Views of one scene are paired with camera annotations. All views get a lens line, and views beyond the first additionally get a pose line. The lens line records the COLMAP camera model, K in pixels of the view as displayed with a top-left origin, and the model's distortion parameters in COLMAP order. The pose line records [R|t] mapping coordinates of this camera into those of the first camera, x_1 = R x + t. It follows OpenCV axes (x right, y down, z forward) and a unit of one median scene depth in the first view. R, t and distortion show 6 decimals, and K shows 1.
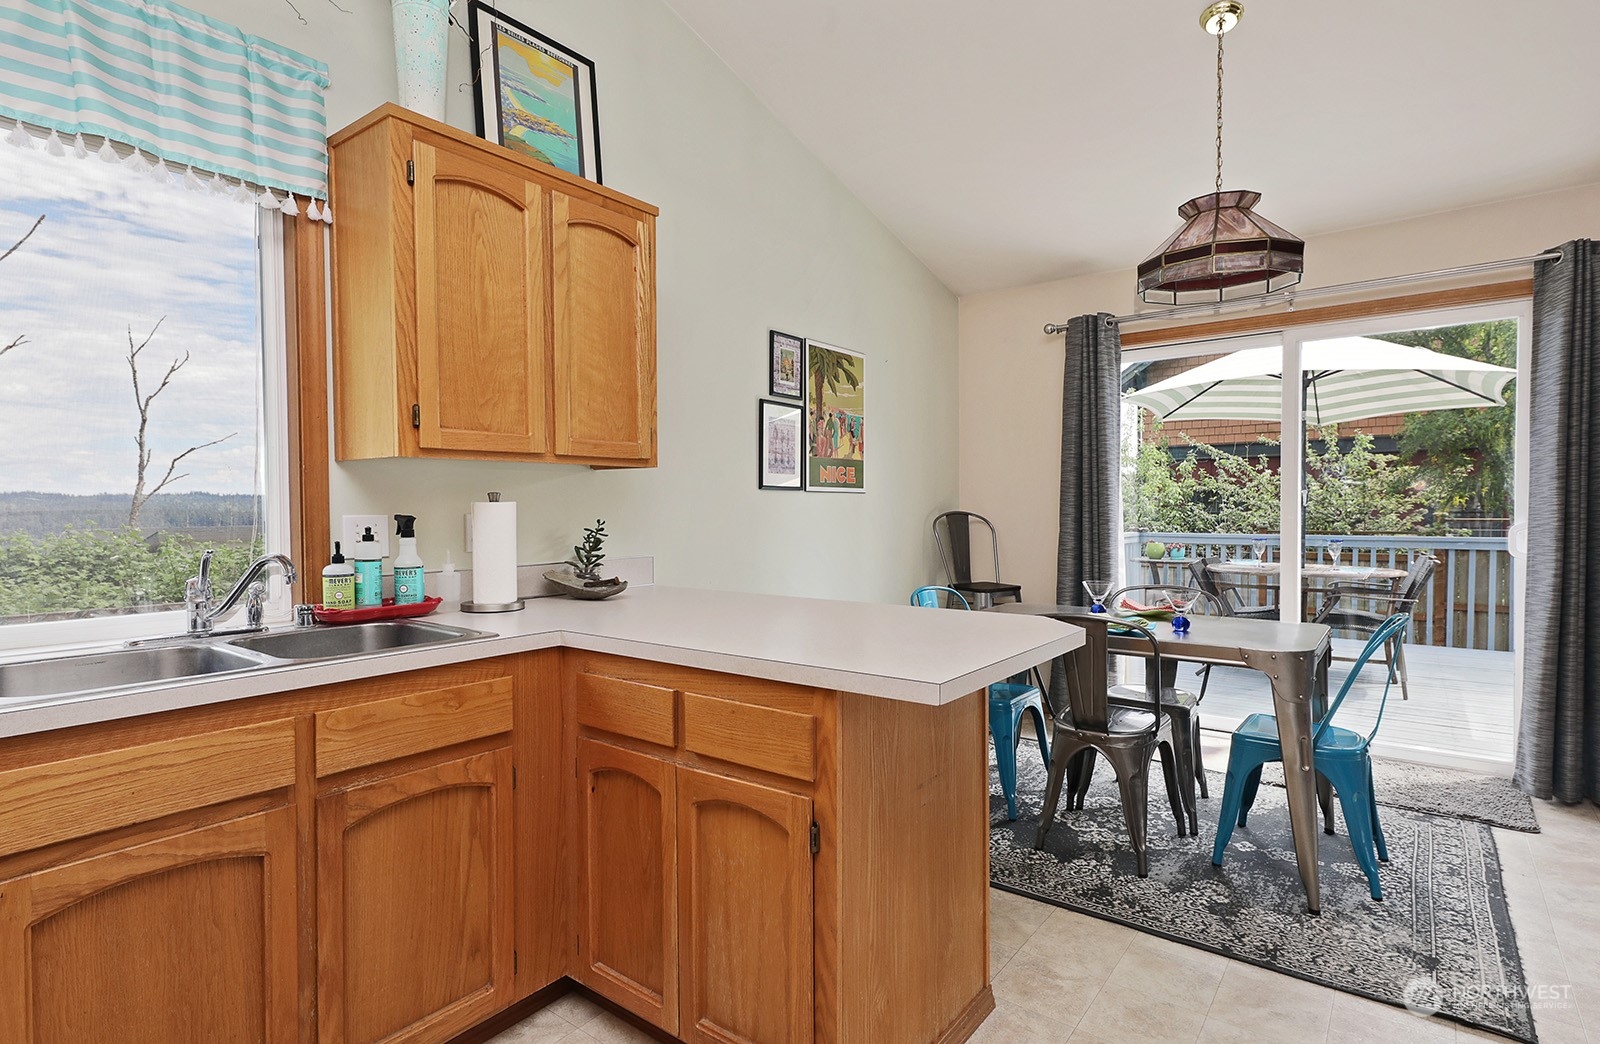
lens RADIAL K [[816.7, 0, 794.7], [0, 816.7, 529.7], [0, 0, 1]] dist [0.017413, -0.000014]
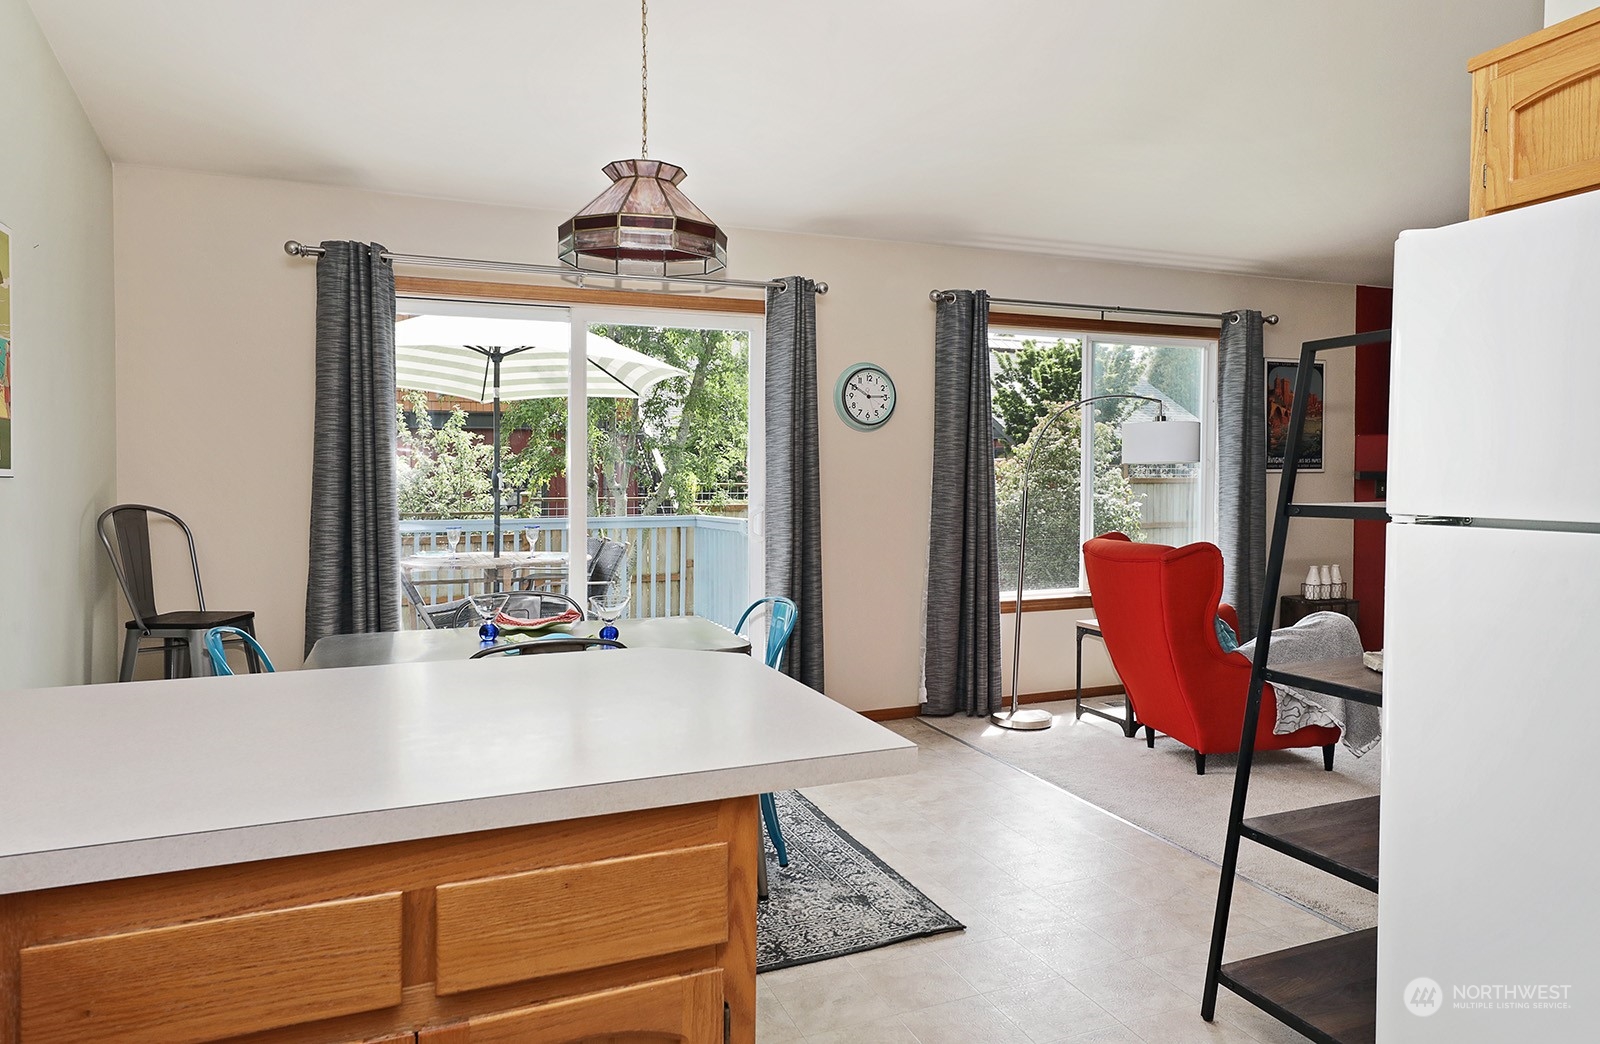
lens RADIAL K [[989.7, 0, 797.3], [0, 989.7, 513.9], [0, 0, 1]] dist [0.001417, 0.028349]
pose [[0.512676, -0.027649, 0.858137, -0.392909], [0.023627, 0.999557, 0.018090, -0.033997], [-0.858257, 0.011001, 0.513102, 0.330578]]
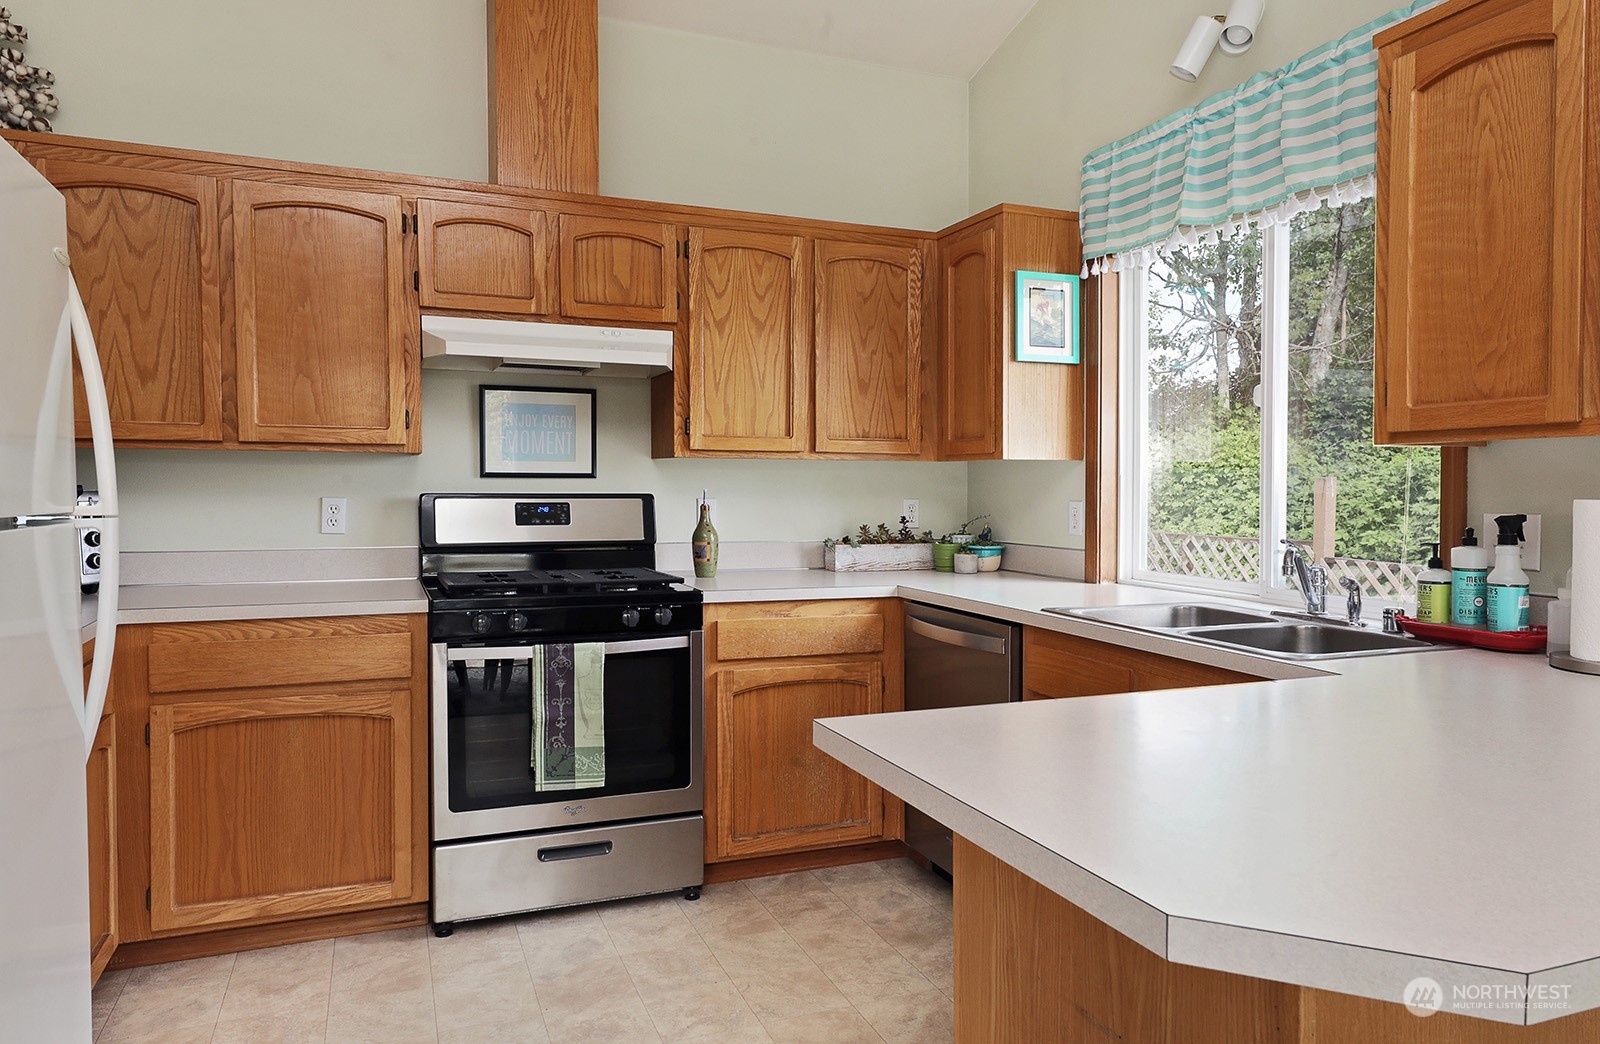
lens RADIAL K [[1051.1, 0, 805.8], [0, 1051.1, 521.8], [0, 0, 1]] dist [0.003743, 0.004592]
pose [[-0.509235, 0.036138, -0.859868, 0.627369], [-0.025163, 0.998066, 0.056848, -0.046208], [0.860259, 0.050586, -0.507341, 0.859745]]
